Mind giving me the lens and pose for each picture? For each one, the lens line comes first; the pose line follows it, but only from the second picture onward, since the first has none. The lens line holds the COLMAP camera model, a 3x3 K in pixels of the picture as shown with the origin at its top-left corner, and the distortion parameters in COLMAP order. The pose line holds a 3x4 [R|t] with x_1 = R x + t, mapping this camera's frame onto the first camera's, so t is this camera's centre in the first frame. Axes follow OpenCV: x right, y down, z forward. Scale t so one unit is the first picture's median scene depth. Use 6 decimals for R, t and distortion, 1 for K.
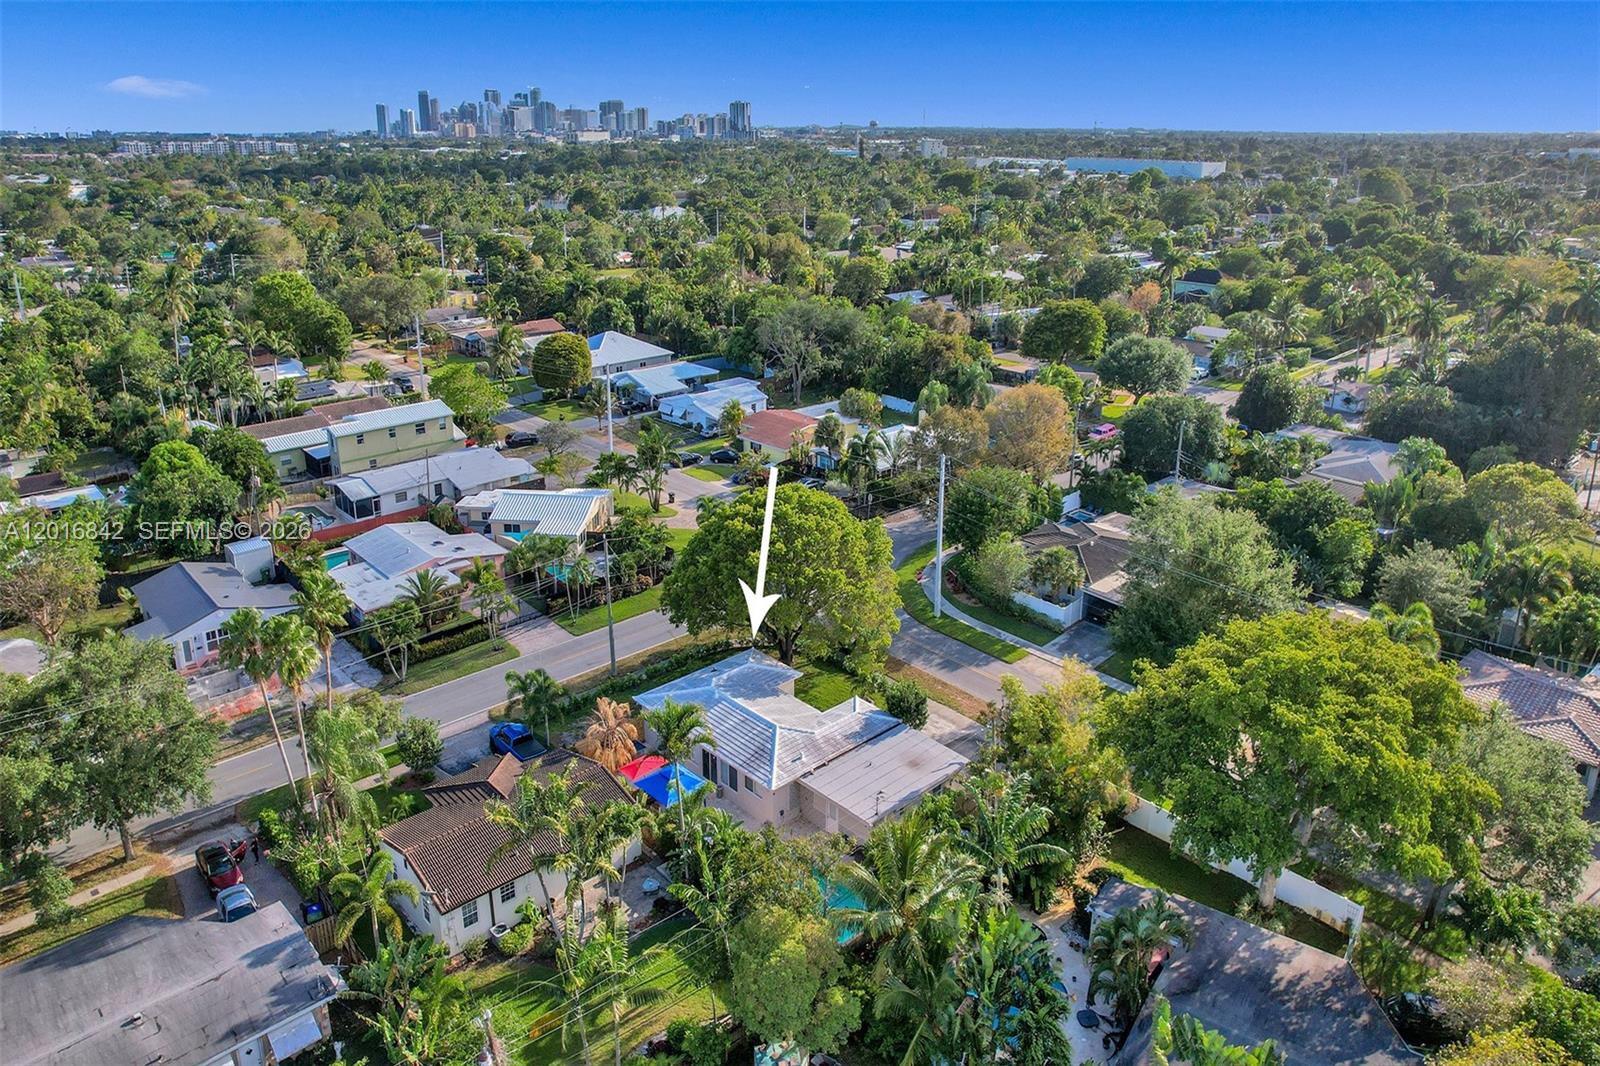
lens RADIAL K [[1173.8, 0, 800.0], [0, 1173.8, 533.0], [0, 0, 1]] dist [-0.104496, 0.089437]
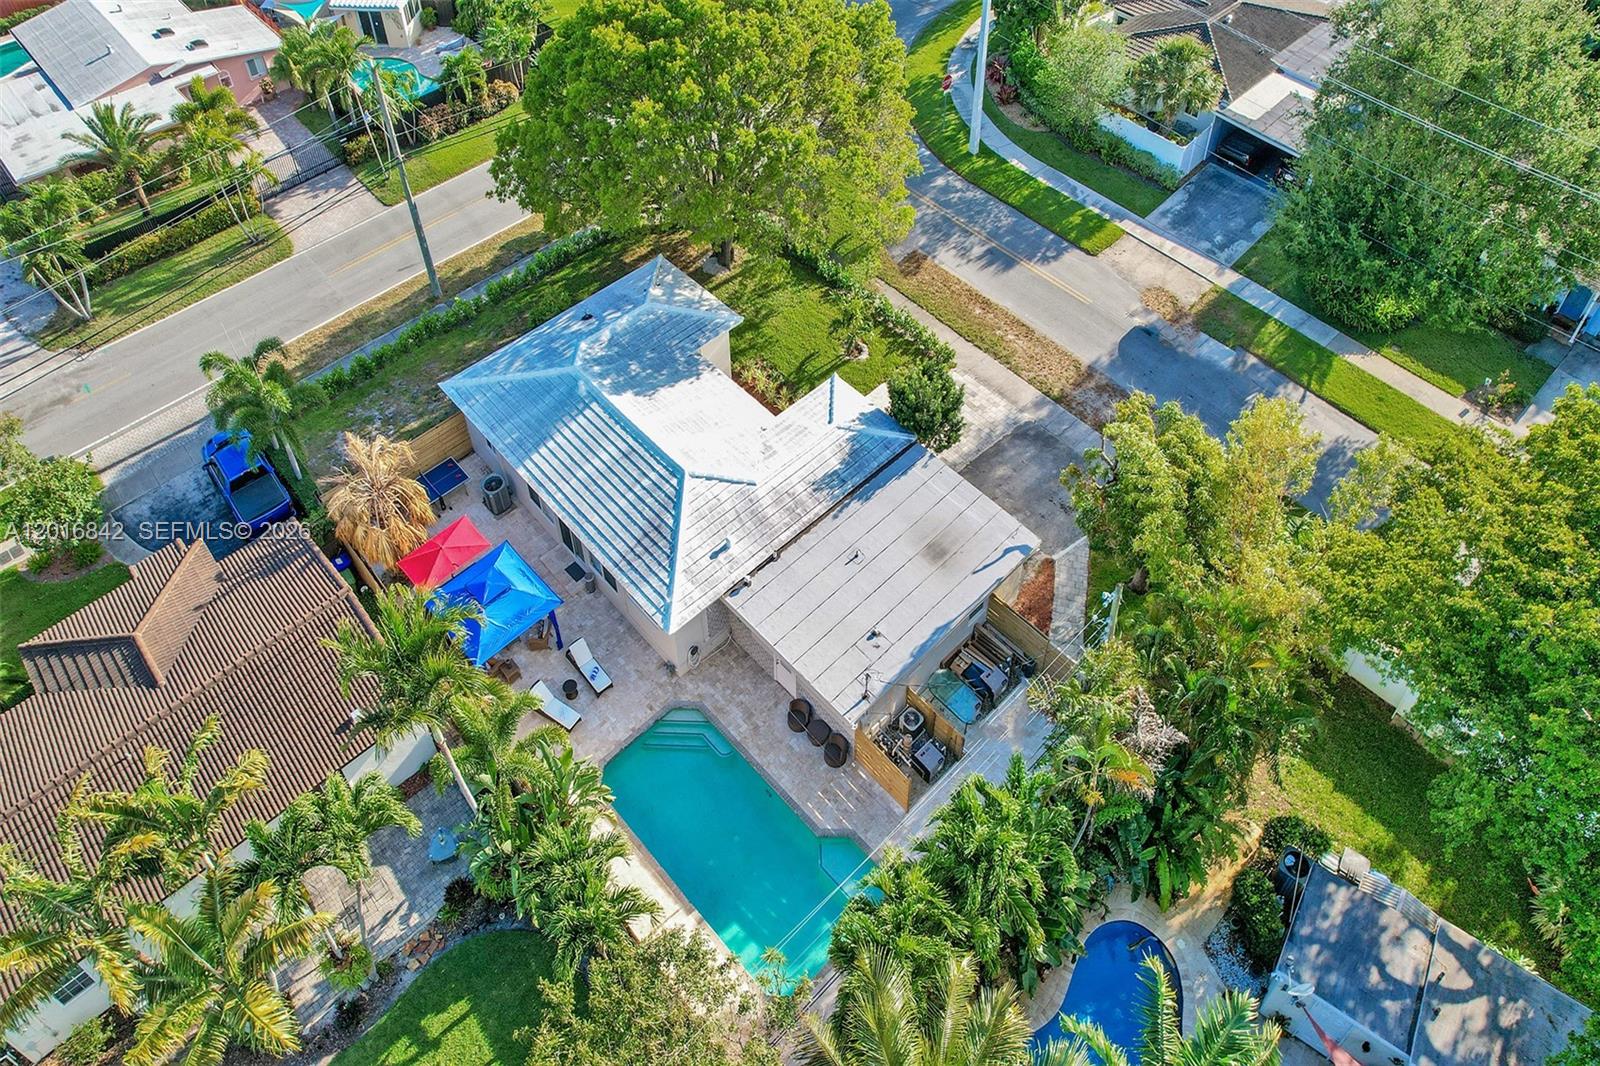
lens RADIAL K [[1173.8, 0, 800.0], [0, 1173.8, 533.0], [0, 0, 1]] dist [-0.104496, 0.089437]
pose [[0.999957, -0.009021, -0.001914, 0.028786], [0.008820, 0.874959, 0.484117, -0.061191], [-0.002692, -0.484113, 0.875001, 0.439295]]
